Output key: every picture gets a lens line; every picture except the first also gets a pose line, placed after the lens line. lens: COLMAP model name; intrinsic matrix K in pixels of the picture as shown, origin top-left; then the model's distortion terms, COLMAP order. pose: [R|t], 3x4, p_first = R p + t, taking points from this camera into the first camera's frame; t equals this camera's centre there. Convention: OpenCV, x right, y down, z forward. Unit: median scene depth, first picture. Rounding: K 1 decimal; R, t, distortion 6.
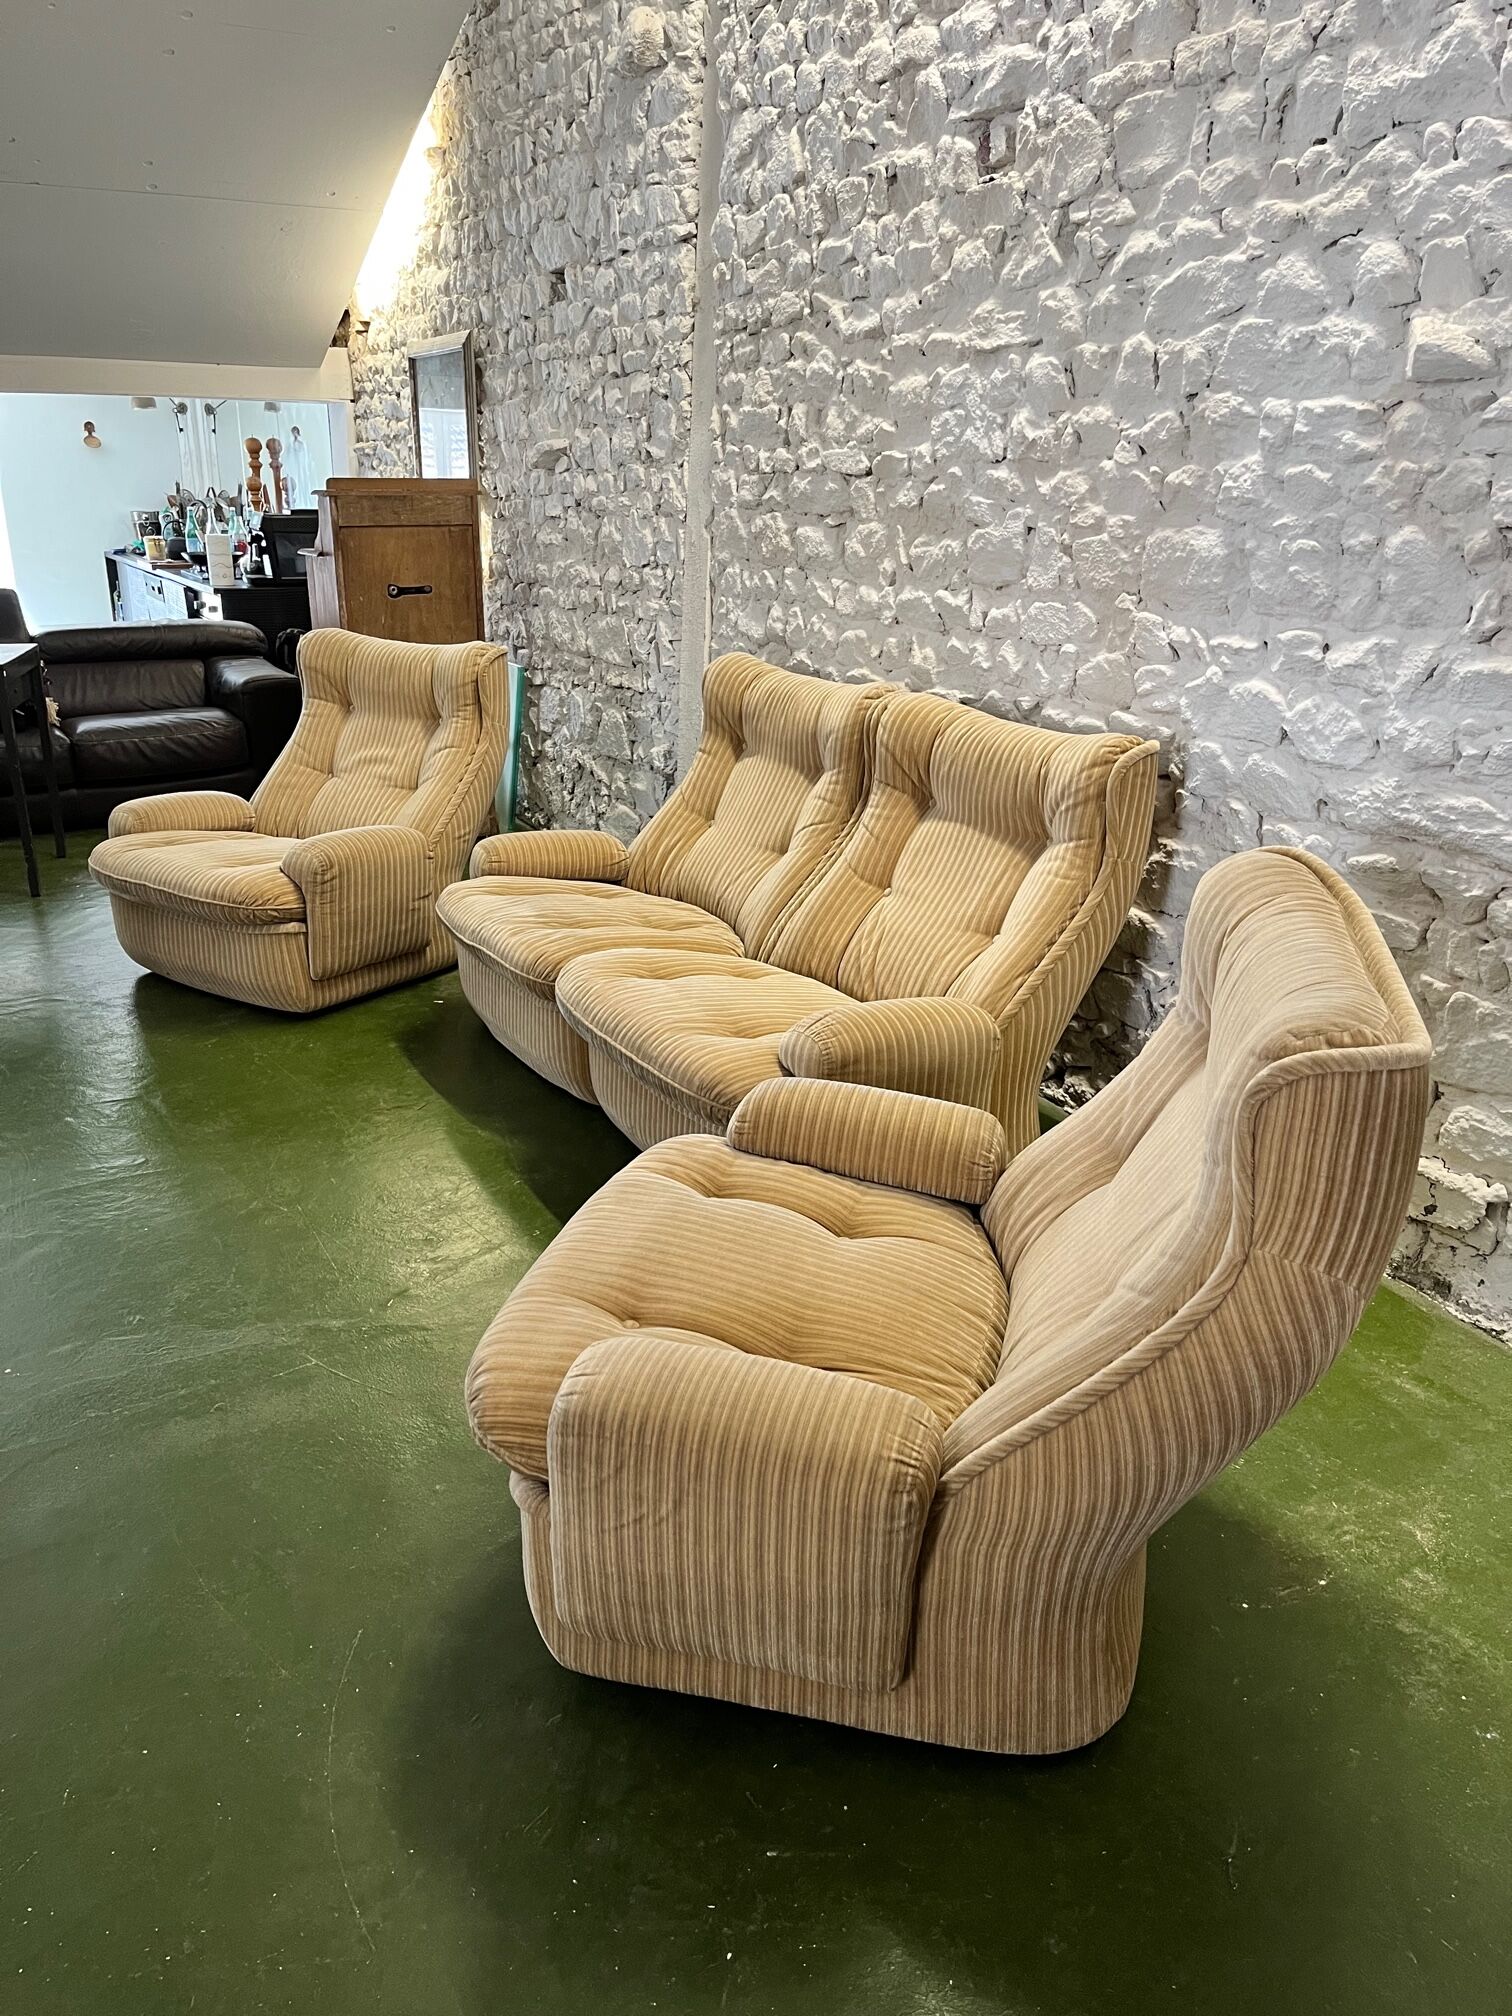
lens RADIAL K [[1520.2, 0, 759.4], [0, 1520.2, 1013.2], [0, 0, 1]] dist [0.050413, -0.053475]
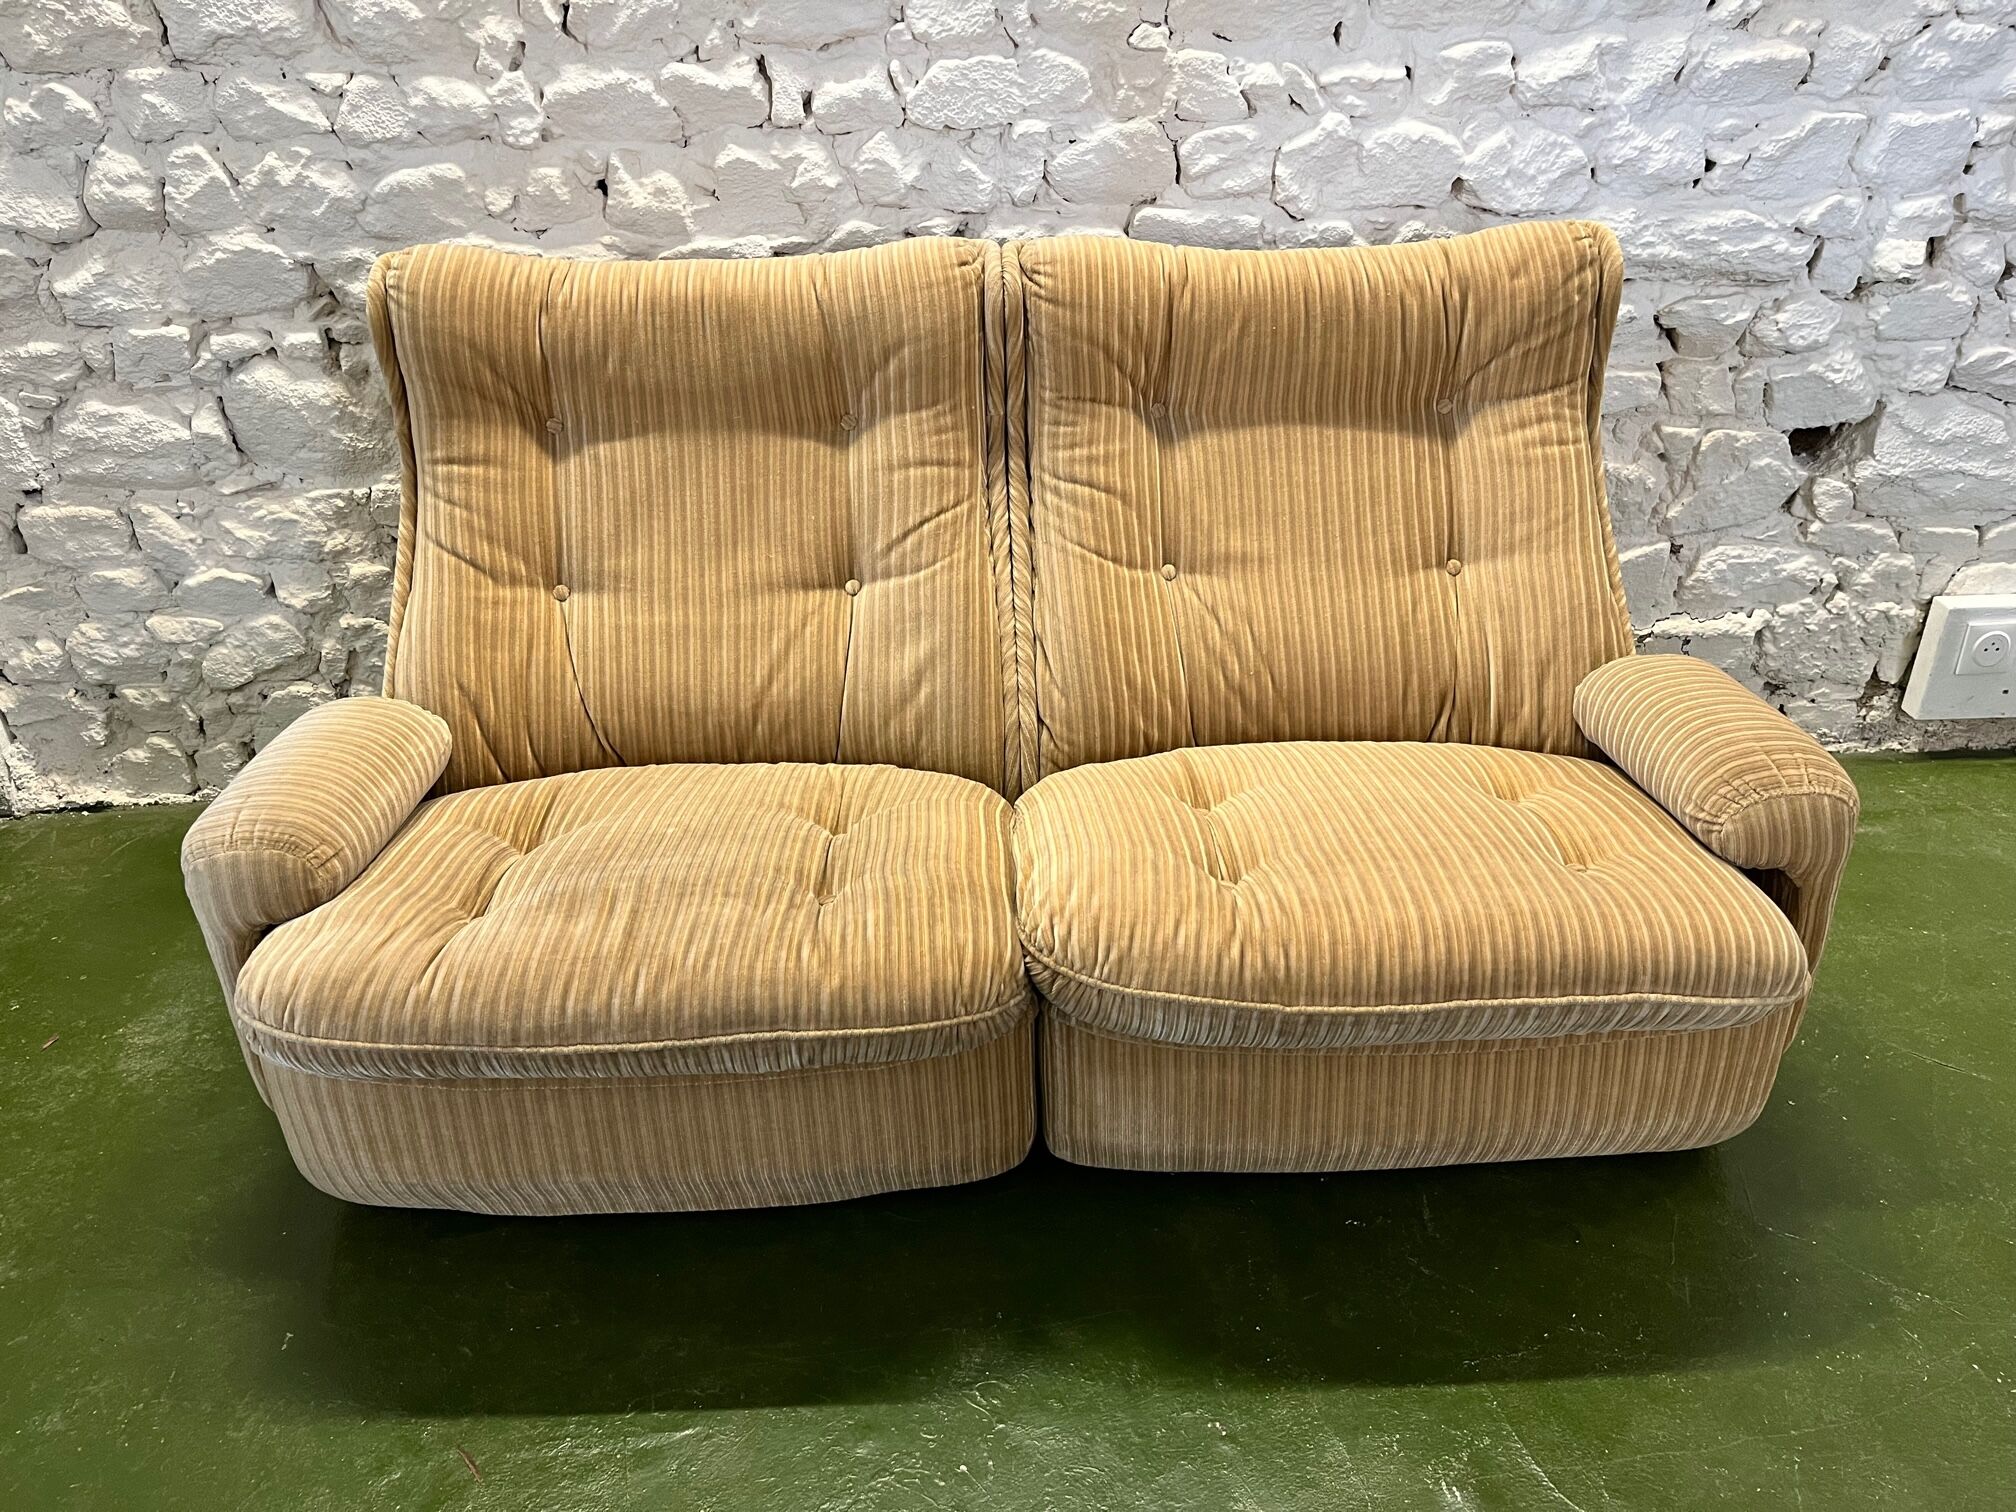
lens RADIAL K [[1495.2, 0, 1017.3], [0, 1495.2, 732.1], [0, 0, 1]] dist [0.110904, -0.157323]
pose [[0.461370, -0.413635, 0.784884, -0.430842], [0.320617, 0.902615, 0.287214, -0.202786], [-0.827250, 0.119135, 0.549058, 0.713657]]
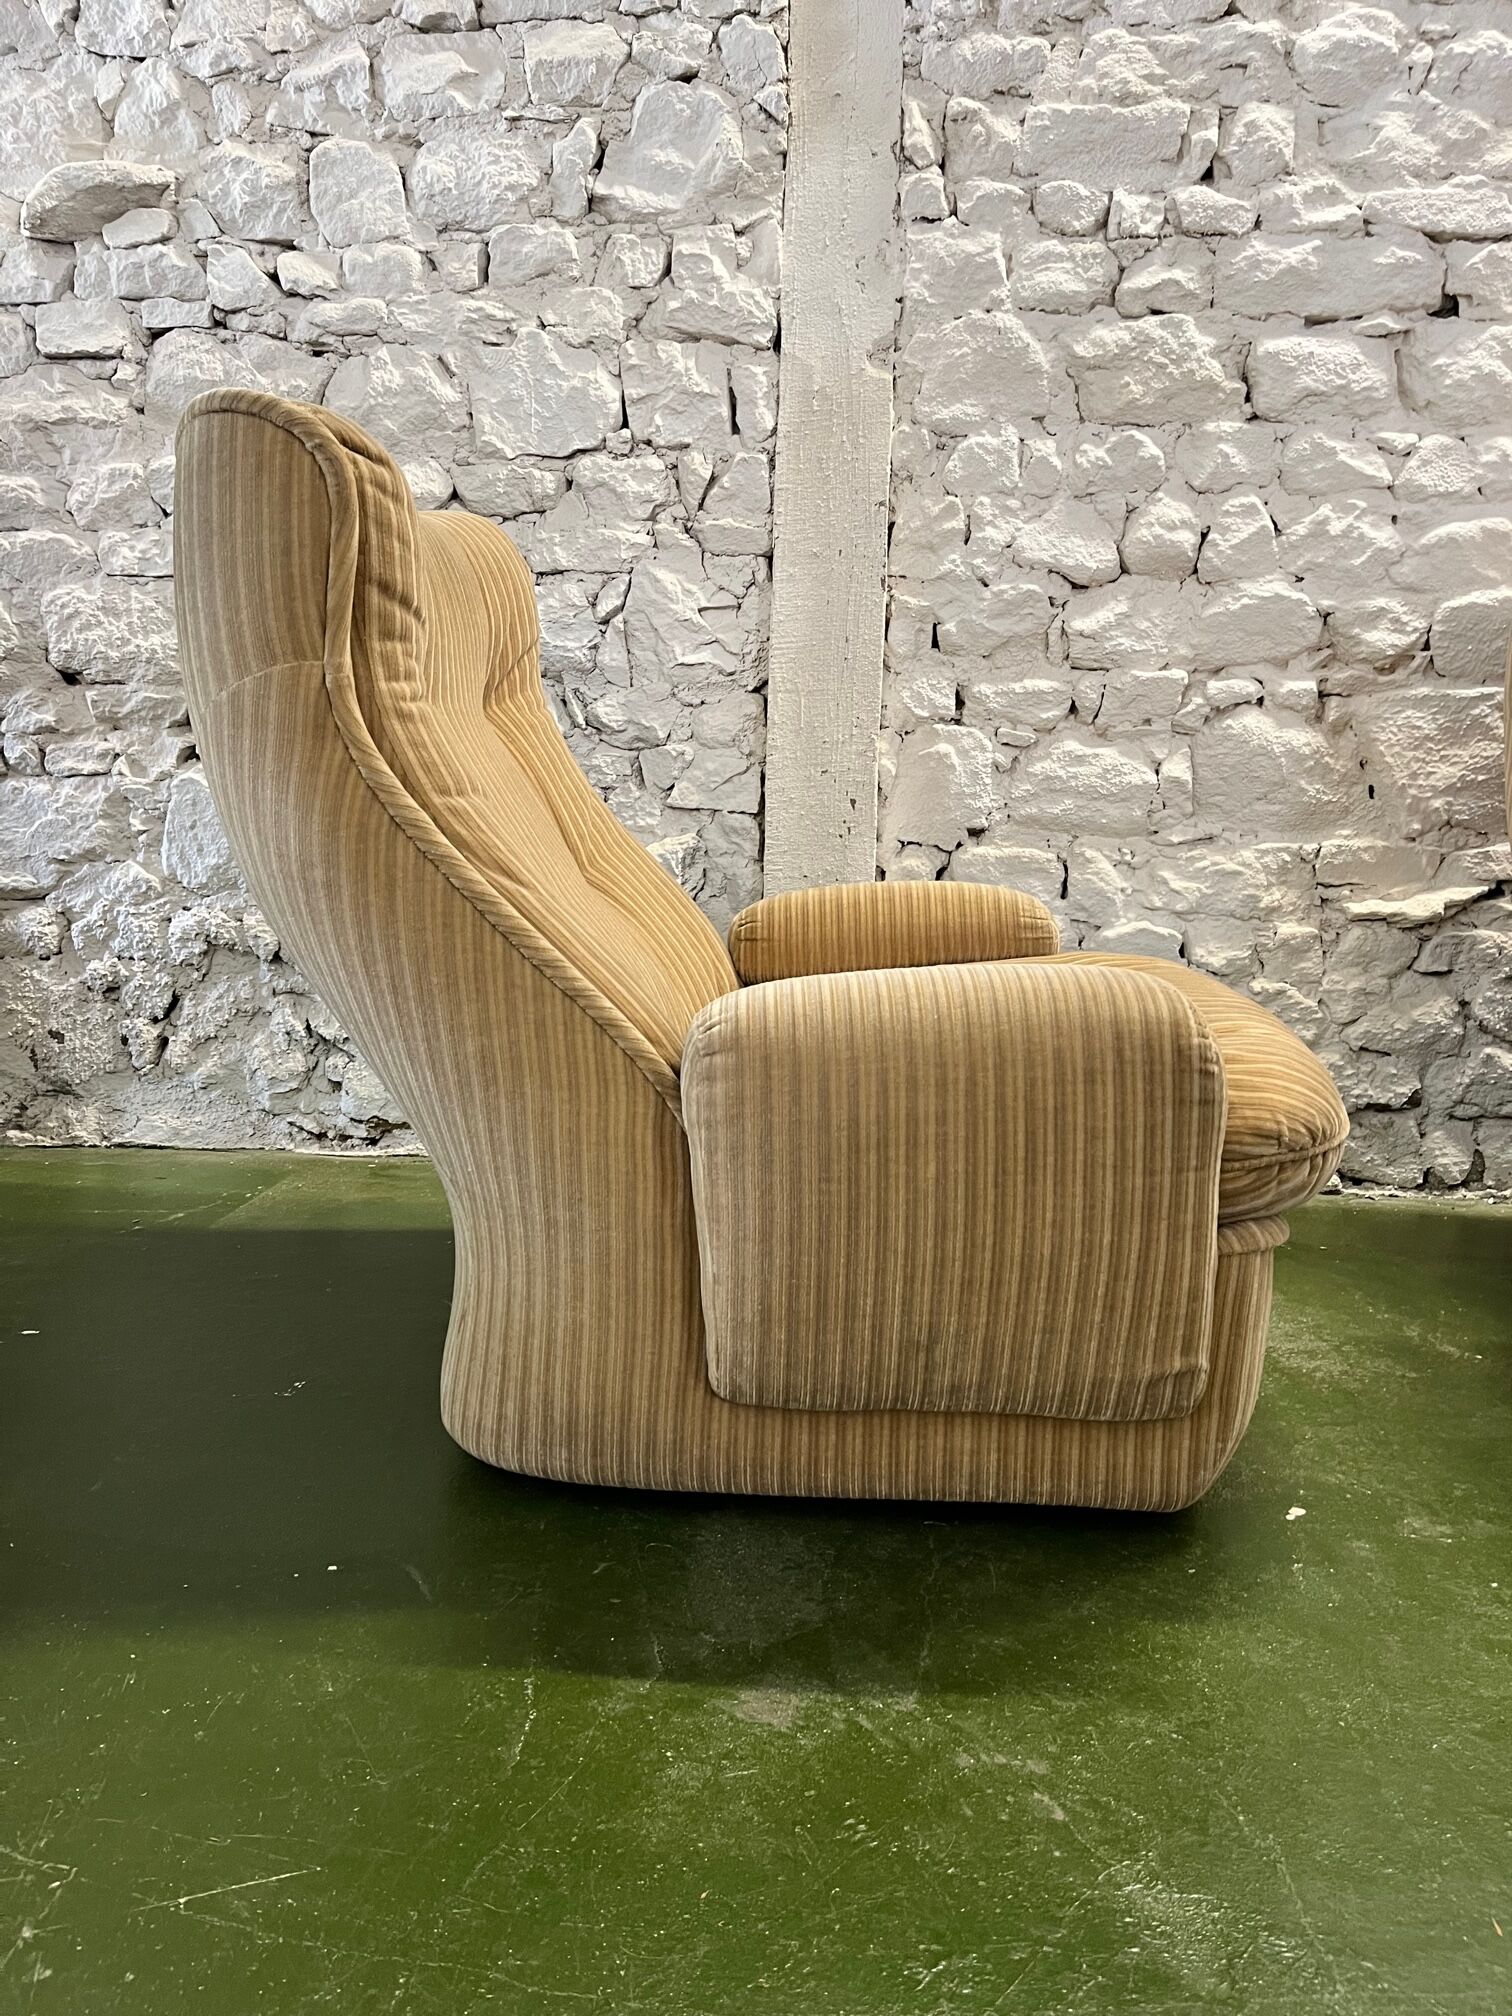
lens RADIAL K [[1520.2, 0, 759.4], [0, 1520.2, 1013.2], [0, 0, 1]] dist [0.050413, -0.053475]
pose [[0.557372, -0.127979, 0.820340, -0.695945], [0.265442, 0.963659, -0.030014, -0.170091], [-0.786687, 0.234482, 0.571088, 1.181145]]
